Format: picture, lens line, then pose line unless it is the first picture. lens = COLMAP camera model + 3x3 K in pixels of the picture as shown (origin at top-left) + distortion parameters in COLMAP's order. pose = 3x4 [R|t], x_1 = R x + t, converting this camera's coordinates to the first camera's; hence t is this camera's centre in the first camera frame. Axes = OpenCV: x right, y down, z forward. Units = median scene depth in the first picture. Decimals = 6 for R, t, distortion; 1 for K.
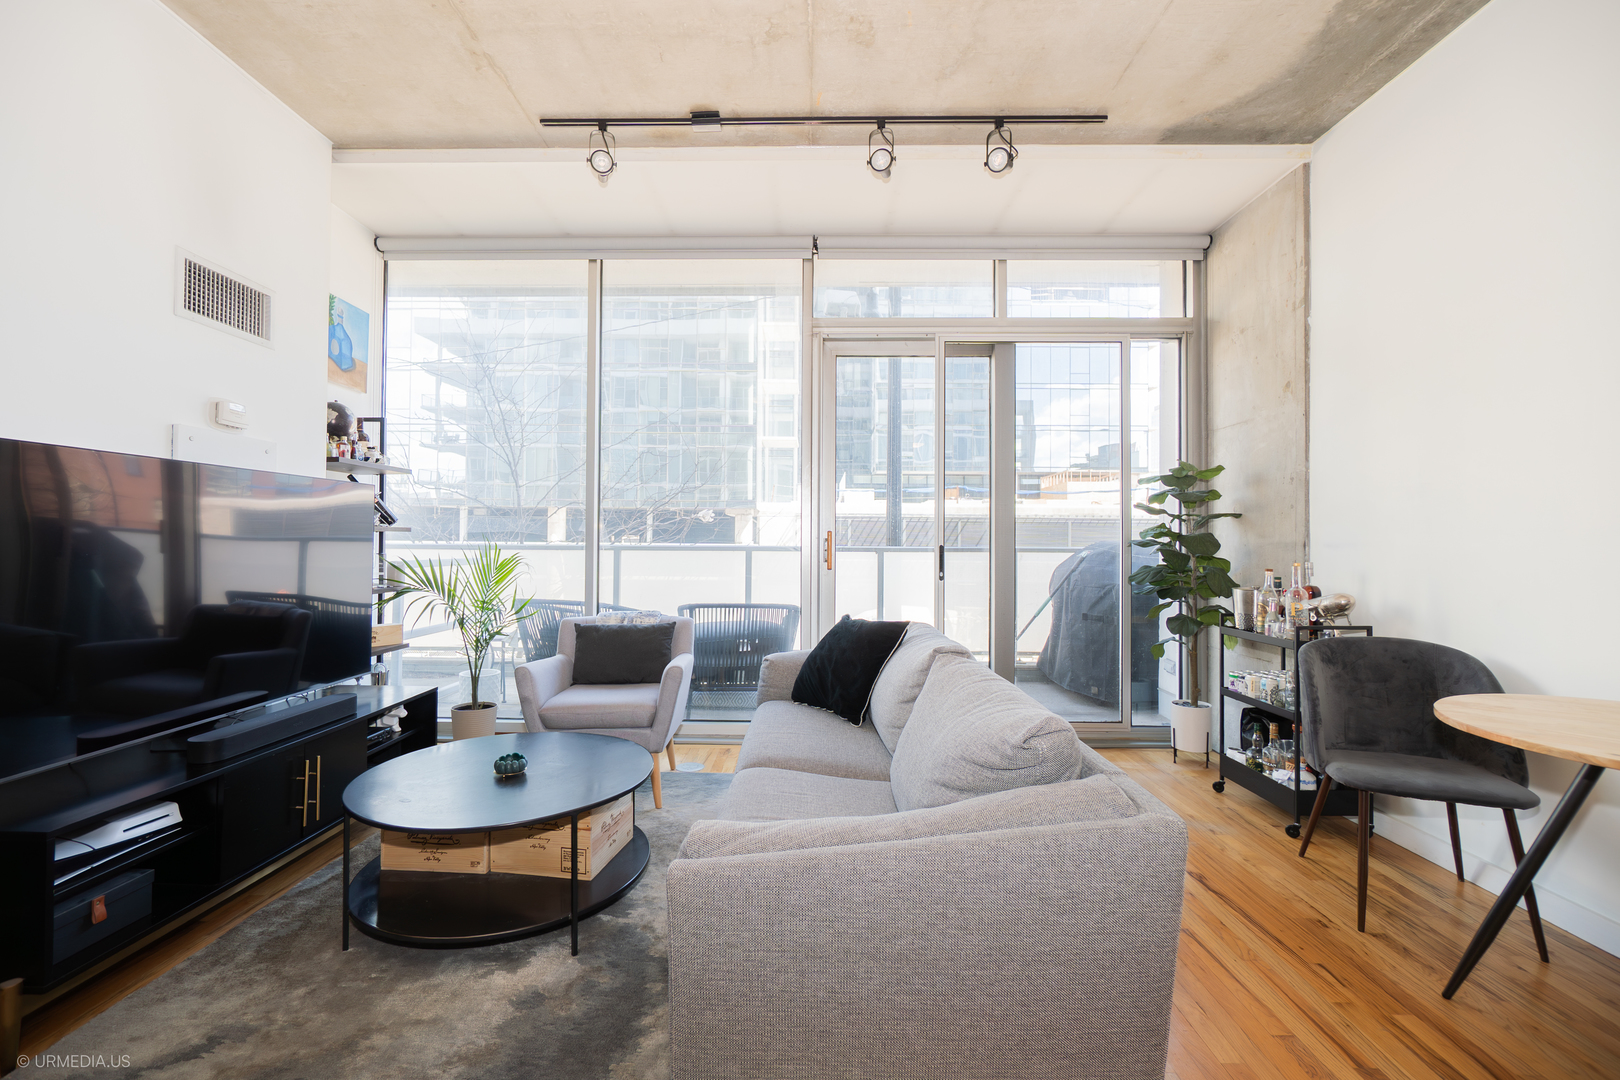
lens RADIAL K [[696.0, 0, 798.0], [0, 696.0, 535.8], [0, 0, 1]] dist [-0.002667, 0.000921]
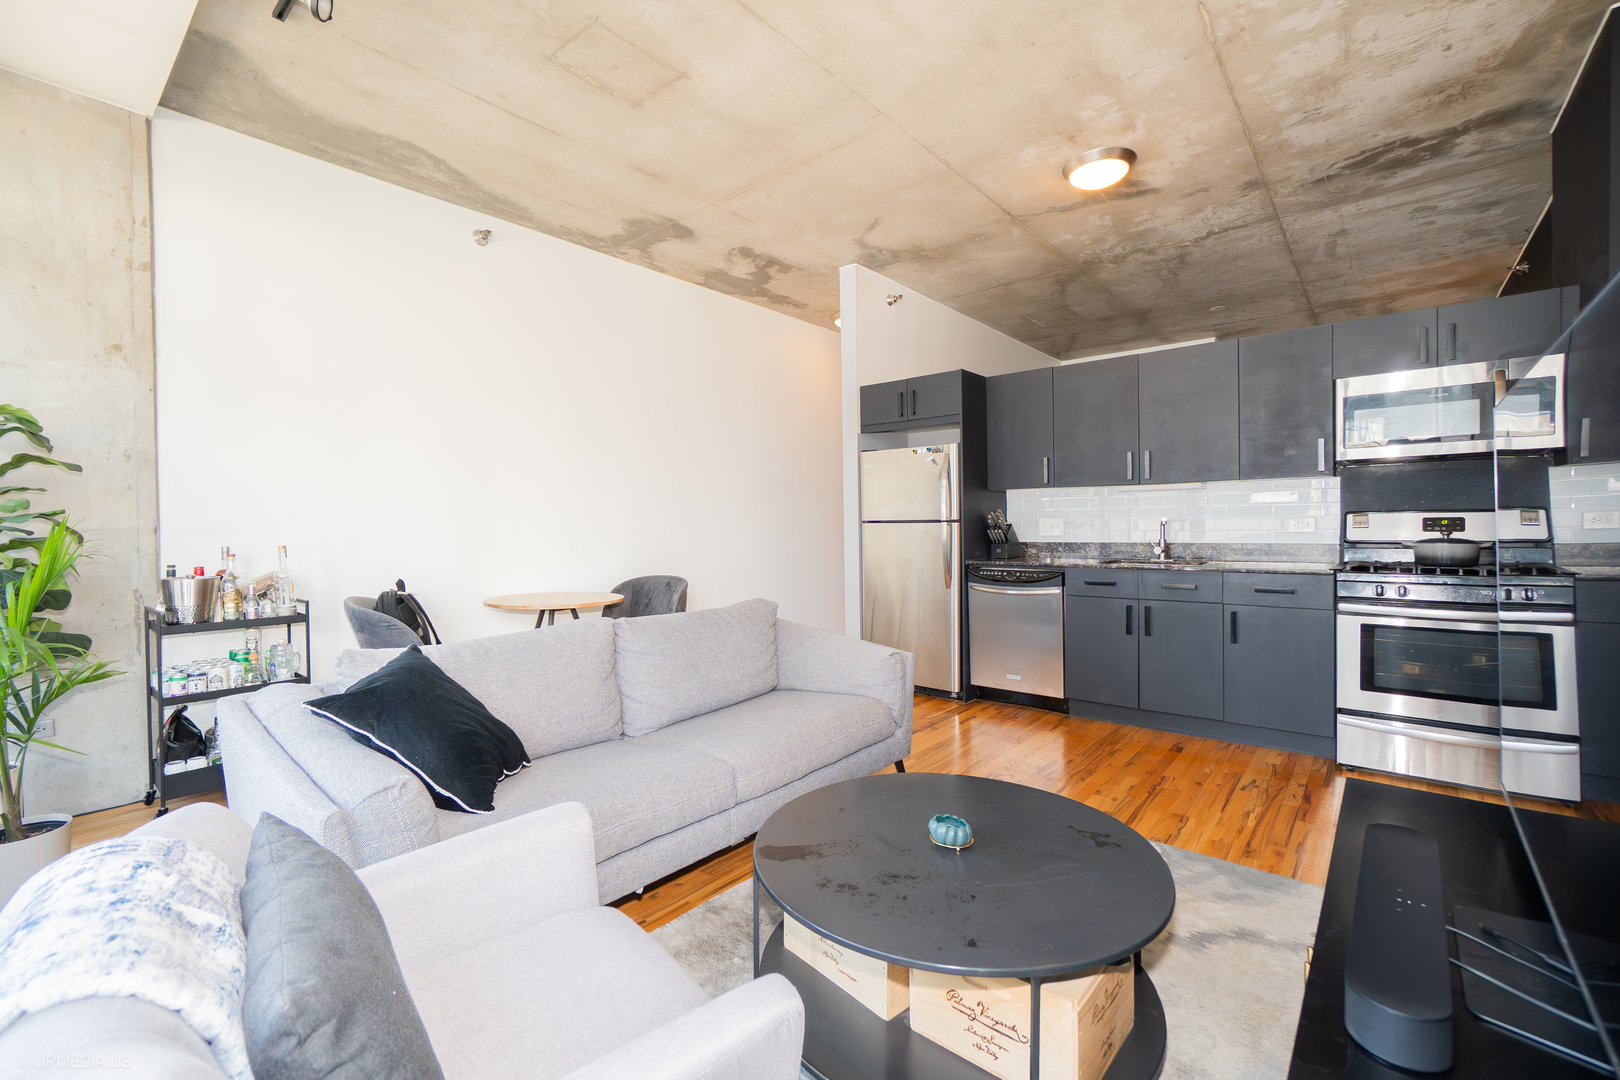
lens RADIAL K [[696.0, 0, 798.0], [0, 696.0, 535.8], [0, 0, 1]] dist [-0.002667, 0.000921]
pose [[-0.773552, -0.005303, 0.633710, -0.432928], [-0.000332, 0.999968, 0.007962, 0.010612], [-0.633732, 0.005948, -0.773530, 0.958086]]
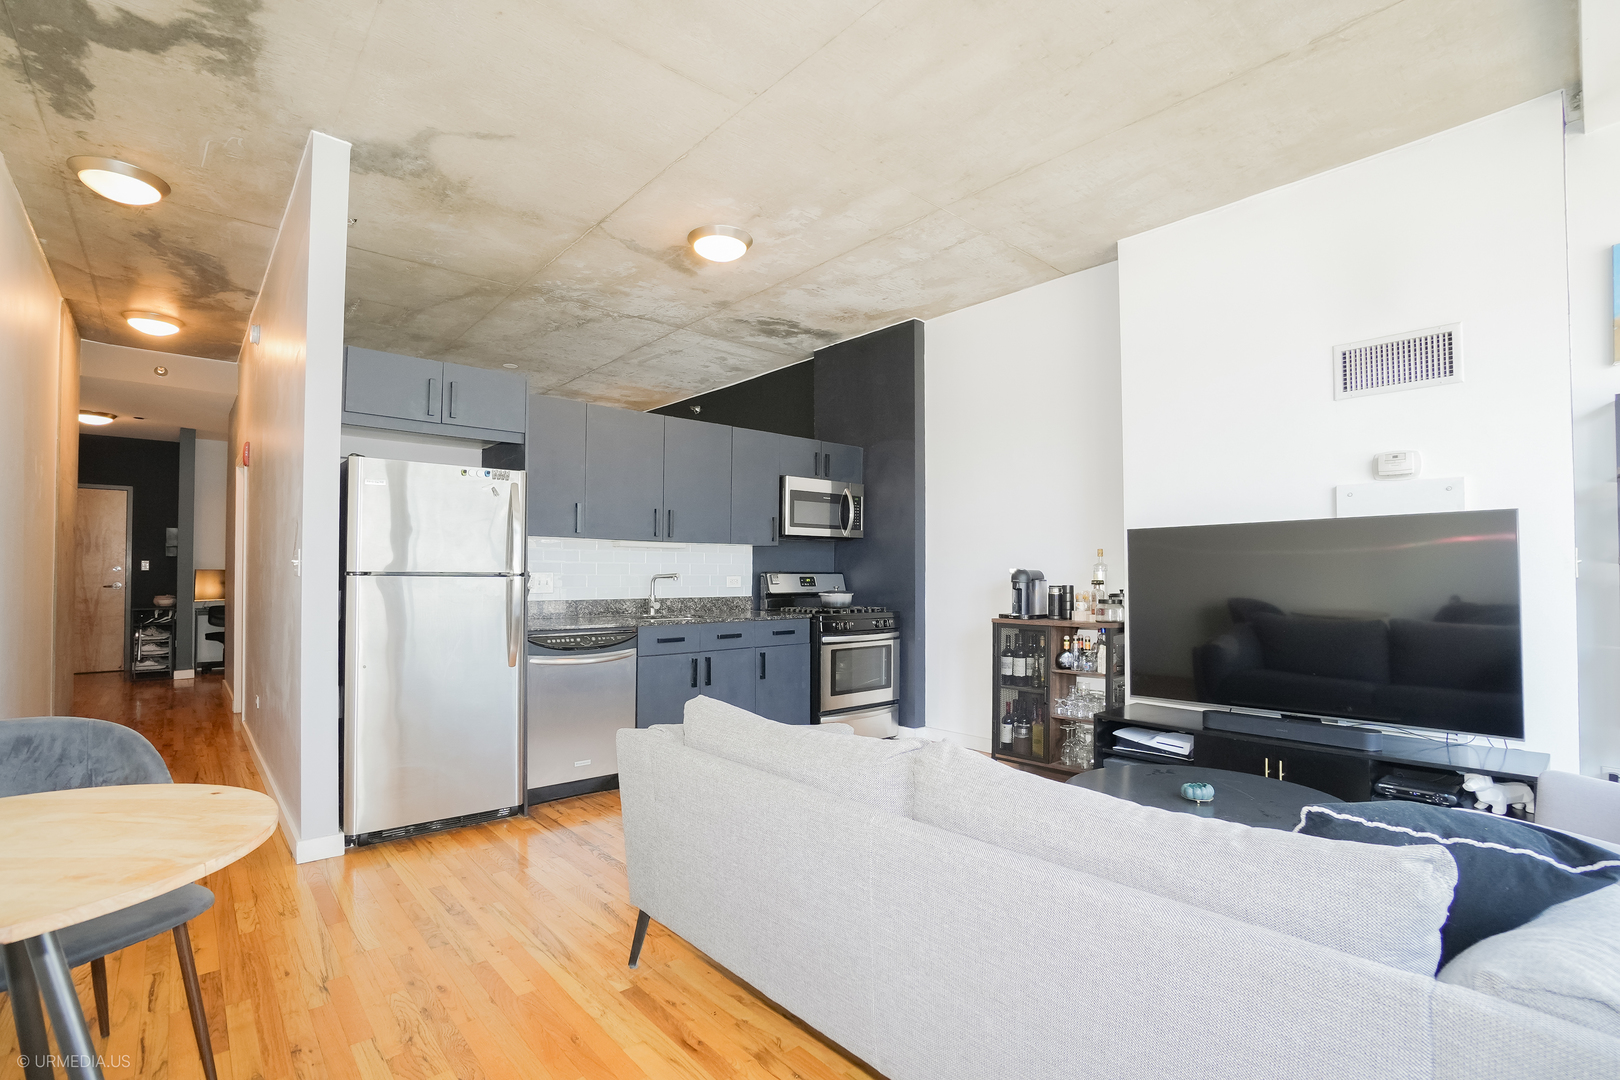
lens RADIAL K [[749.0, 0, 813.1], [0, 749.0, 558.1], [0, 0, 1]] dist [-0.026278, 0.001302]
pose [[-0.732808, -0.021643, -0.680092, 0.450044], [0.005550, 0.999271, -0.037781, 0.011697], [0.680413, -0.031460, -0.732153, 0.828164]]
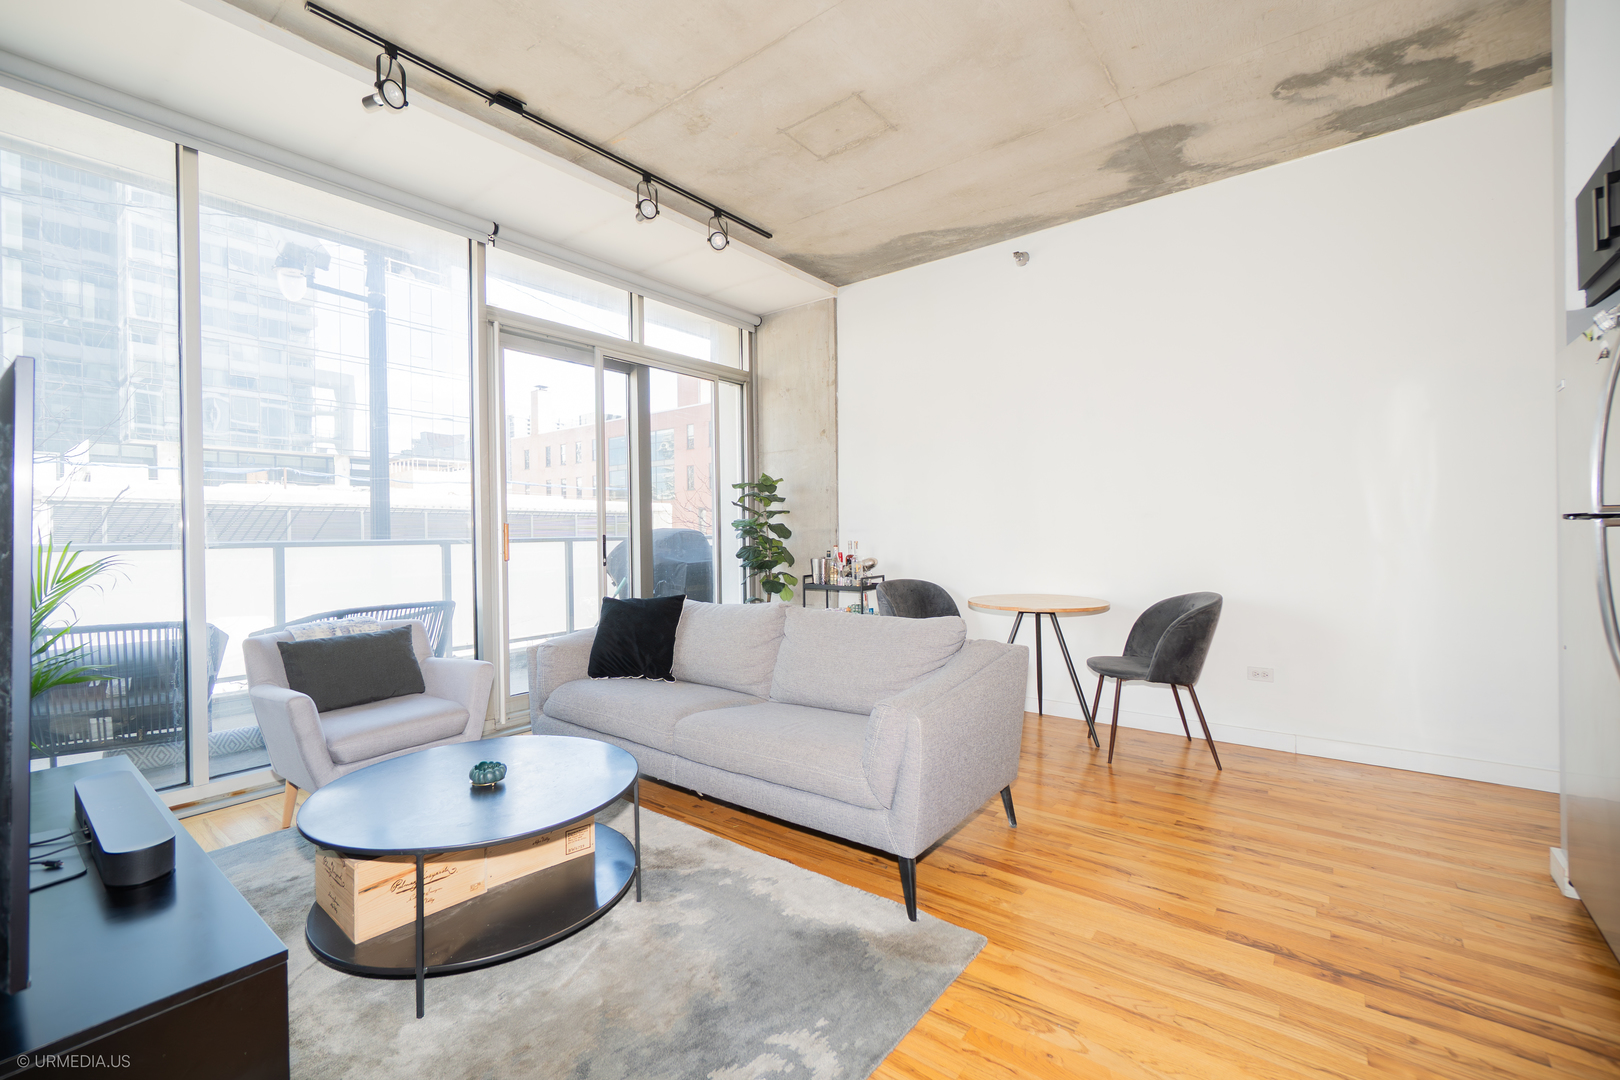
lens RADIAL K [[696.0, 0, 798.0], [0, 696.0, 535.8], [0, 0, 1]] dist [-0.002667, 0.000921]
pose [[0.606333, -0.016295, 0.795044, -0.519785], [0.005955, 0.999855, 0.015951, -0.001240], [-0.795189, -0.004937, 0.606342, 0.058762]]
